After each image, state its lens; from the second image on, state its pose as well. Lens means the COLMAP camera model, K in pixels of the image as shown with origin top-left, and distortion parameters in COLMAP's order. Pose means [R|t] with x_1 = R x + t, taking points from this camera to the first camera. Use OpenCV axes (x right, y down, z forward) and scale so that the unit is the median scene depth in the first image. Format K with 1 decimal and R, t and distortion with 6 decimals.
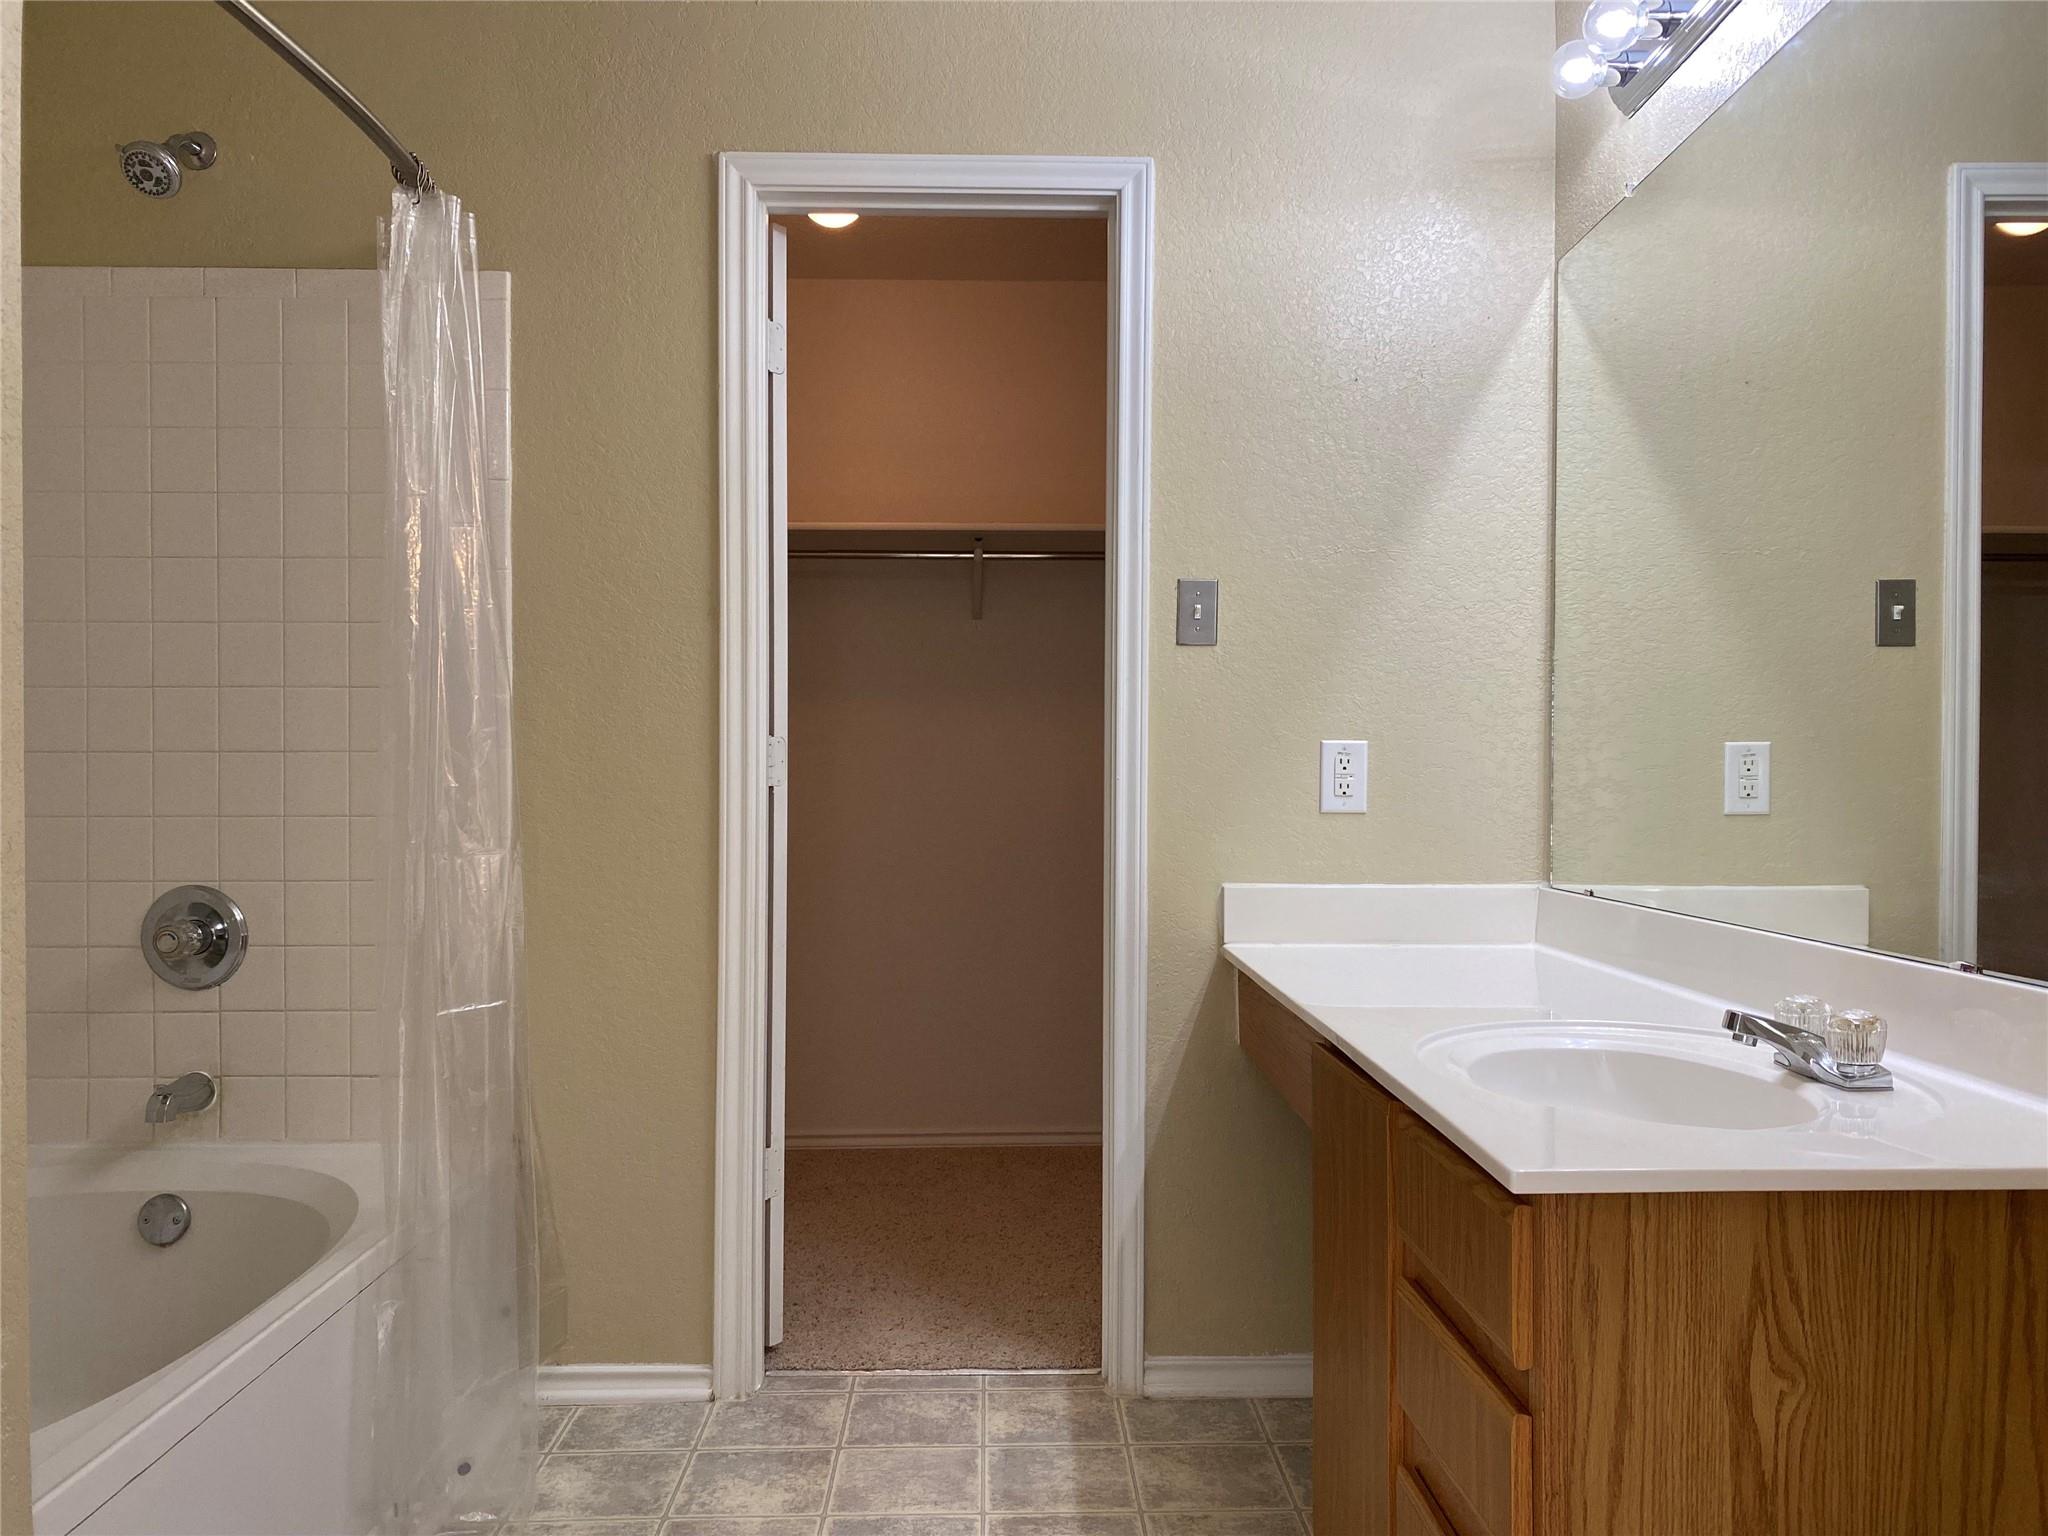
lens RADIAL K [[1584.7, 0, 1024.0], [0, 1584.7, 768.0], [0, 0, 1]] dist [0.058664, -0.076568]
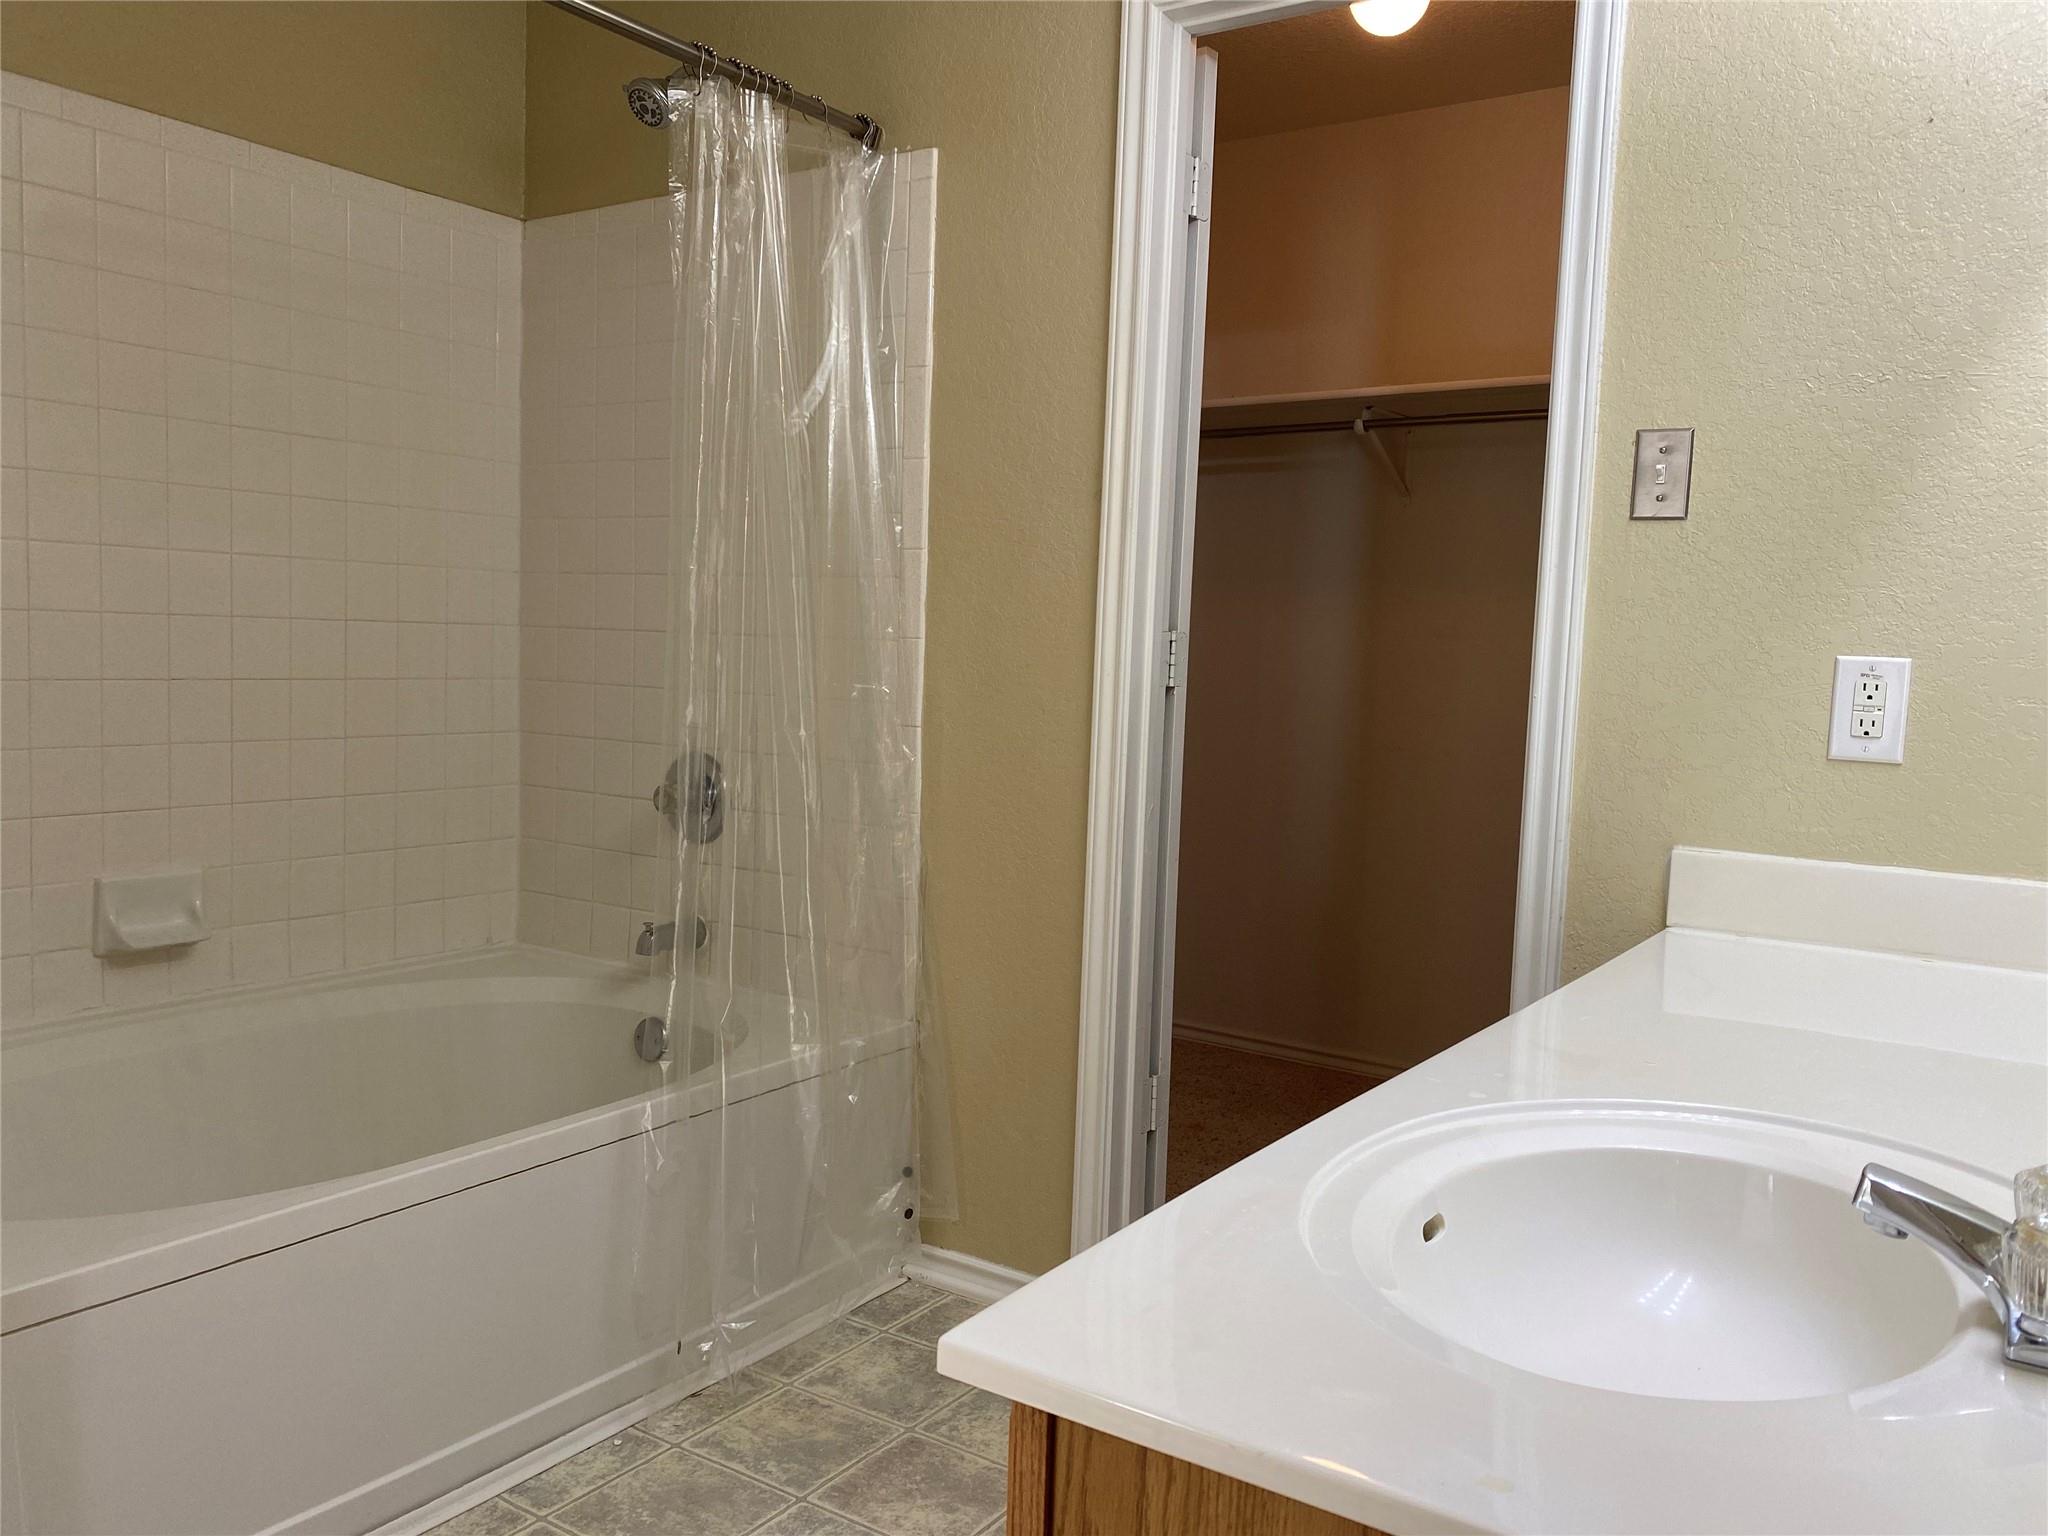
lens RADIAL K [[1554.7, 0, 1024.0], [0, 1554.7, 768.0], [0, 0, 1]] dist [0.059519, -0.119989]
pose [[0.815947, 0.072877, -0.573514, 0.296703], [-0.036271, 0.996522, 0.075026, -0.006955], [0.576987, -0.040415, 0.815753, 0.234041]]
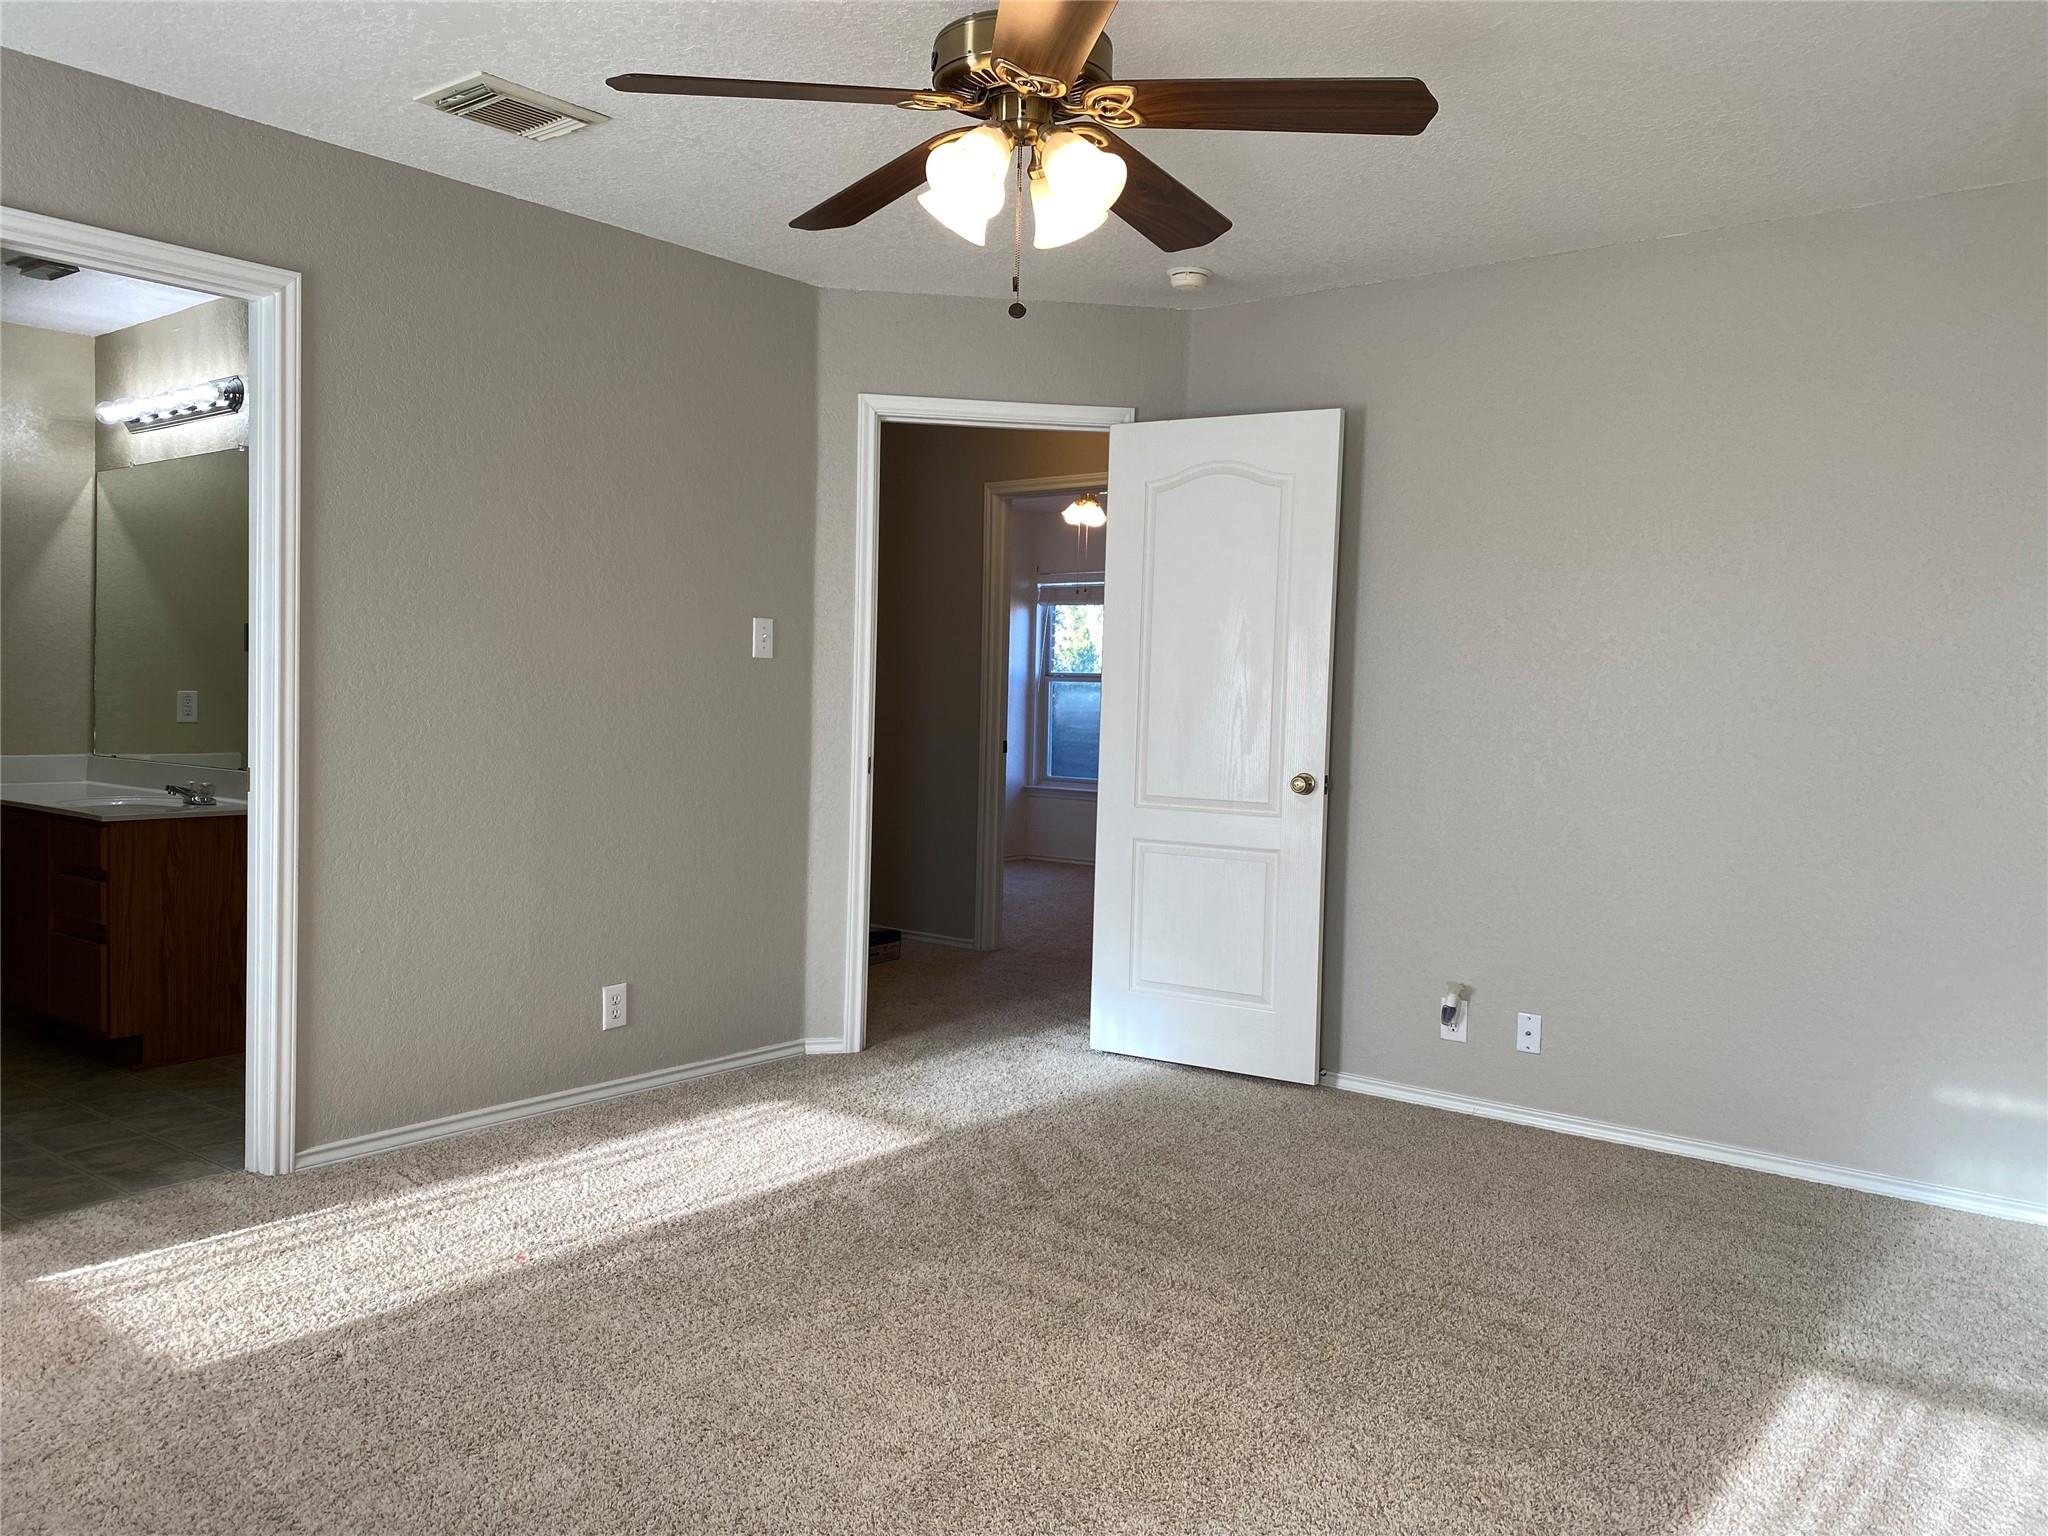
lens RADIAL K [[1584.7, 0, 1024.0], [0, 1584.7, 768.0], [0, 0, 1]] dist [0.058664, -0.076568]
pose [[0.642536, -0.022462, 0.765926, -0.536753], [-0.025170, 0.998412, 0.050396, -0.051868], [-0.765842, -0.051659, 0.640951, -1.392714]]
